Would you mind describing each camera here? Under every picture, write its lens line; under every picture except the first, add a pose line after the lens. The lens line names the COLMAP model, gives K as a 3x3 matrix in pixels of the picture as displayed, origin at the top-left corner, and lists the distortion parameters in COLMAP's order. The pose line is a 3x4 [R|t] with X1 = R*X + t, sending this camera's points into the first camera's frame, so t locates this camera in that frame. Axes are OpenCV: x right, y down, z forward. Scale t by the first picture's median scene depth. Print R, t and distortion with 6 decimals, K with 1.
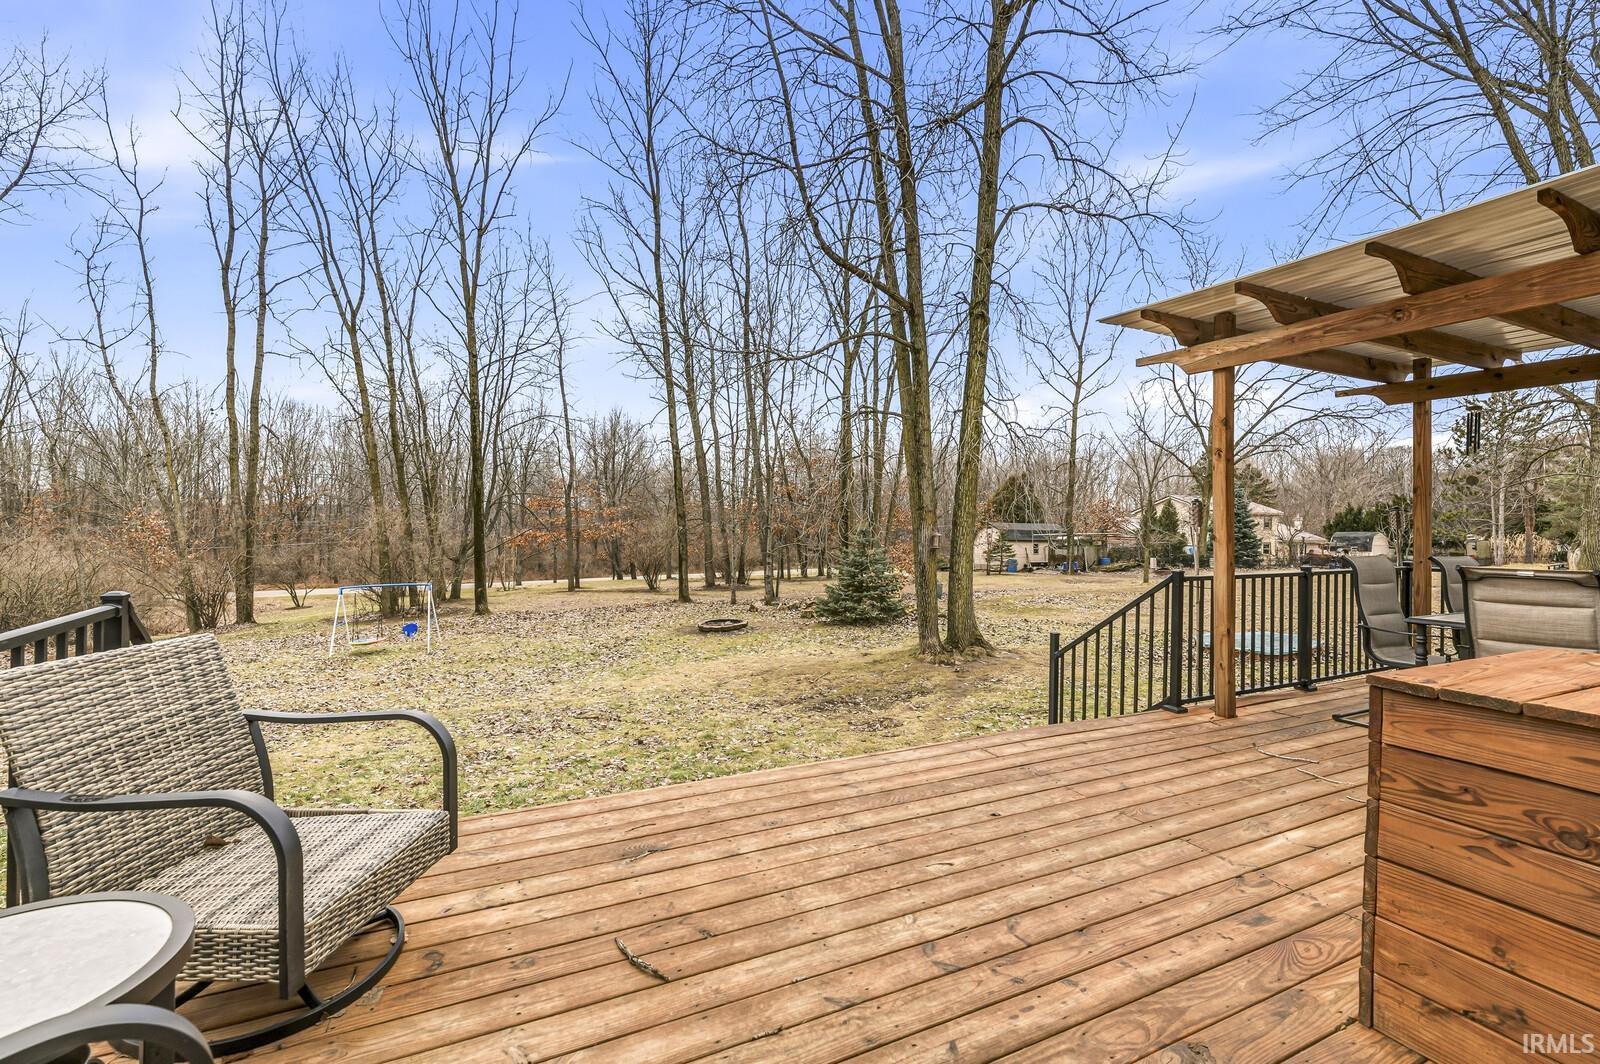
lens RADIAL K [[697.3, 0, 799.4], [0, 697.3, 533.1], [0, 0, 1]] dist [0.001501, 0.000525]
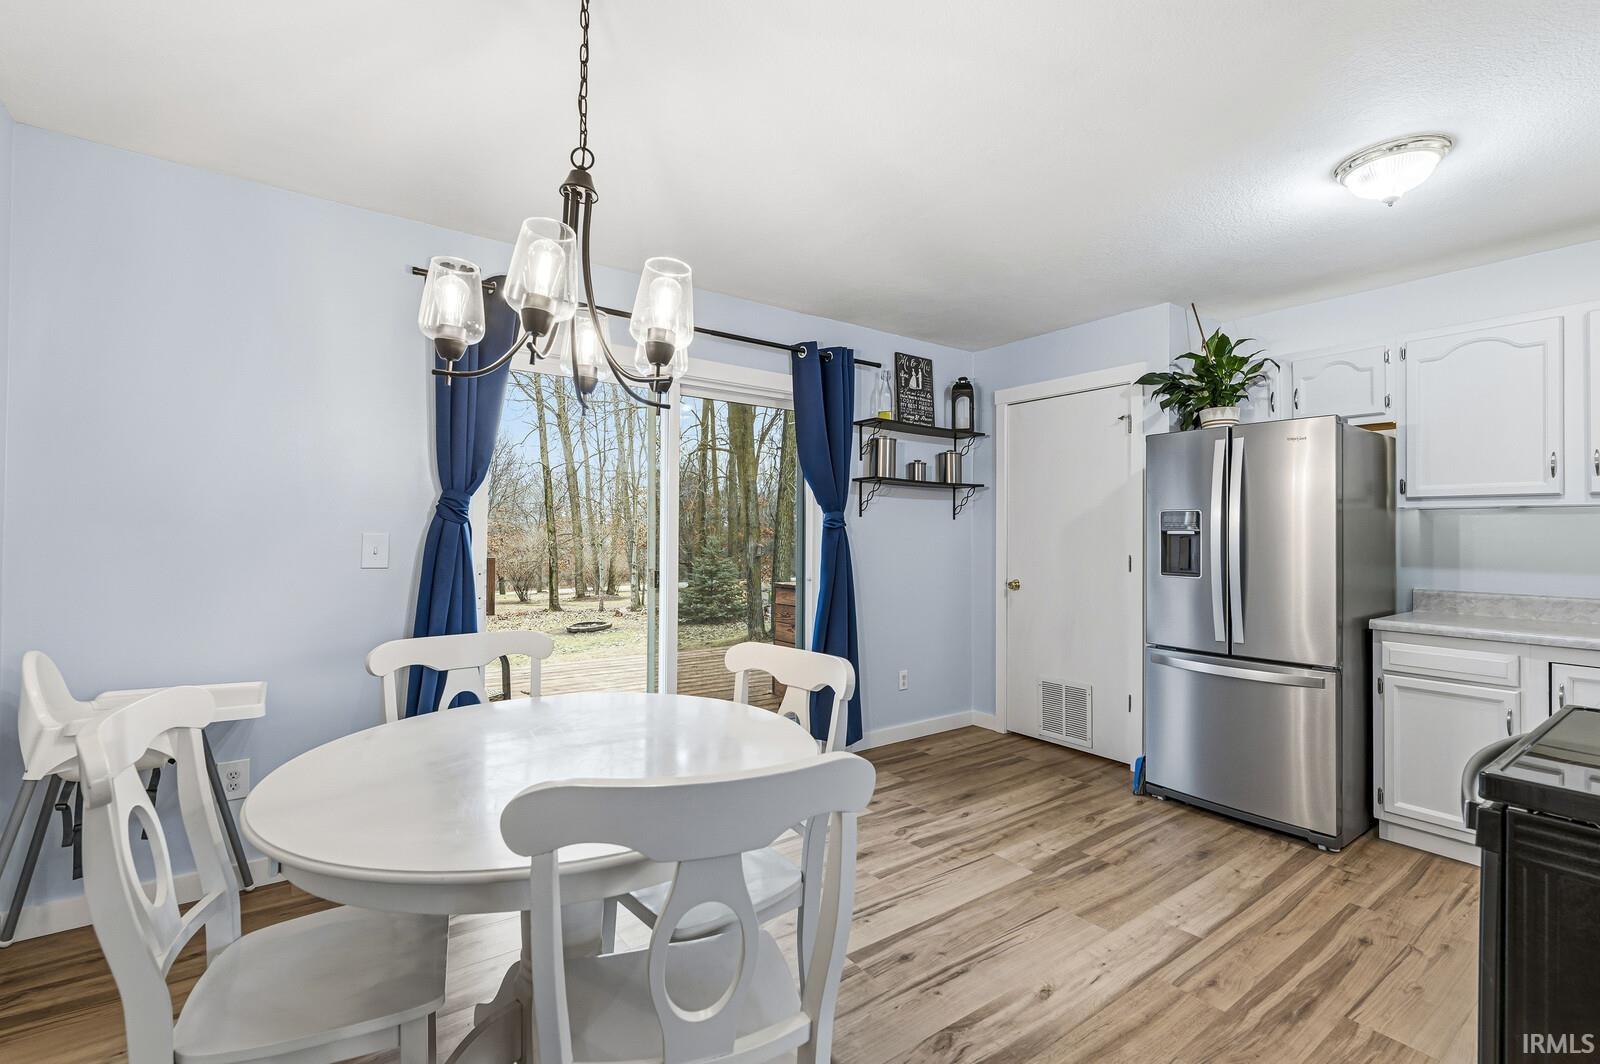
lens RADIAL K [[697.3, 0, 787.2], [0, 697.3, 532.4], [0, 0, 1]] dist [0.001501, 0.000525]
pose [[0.987663, -0.002077, 0.156578, 0.021669], [0.005619, 0.999738, -0.022181, 0.003113], [-0.156491, 0.022787, 0.987416, -0.124772]]
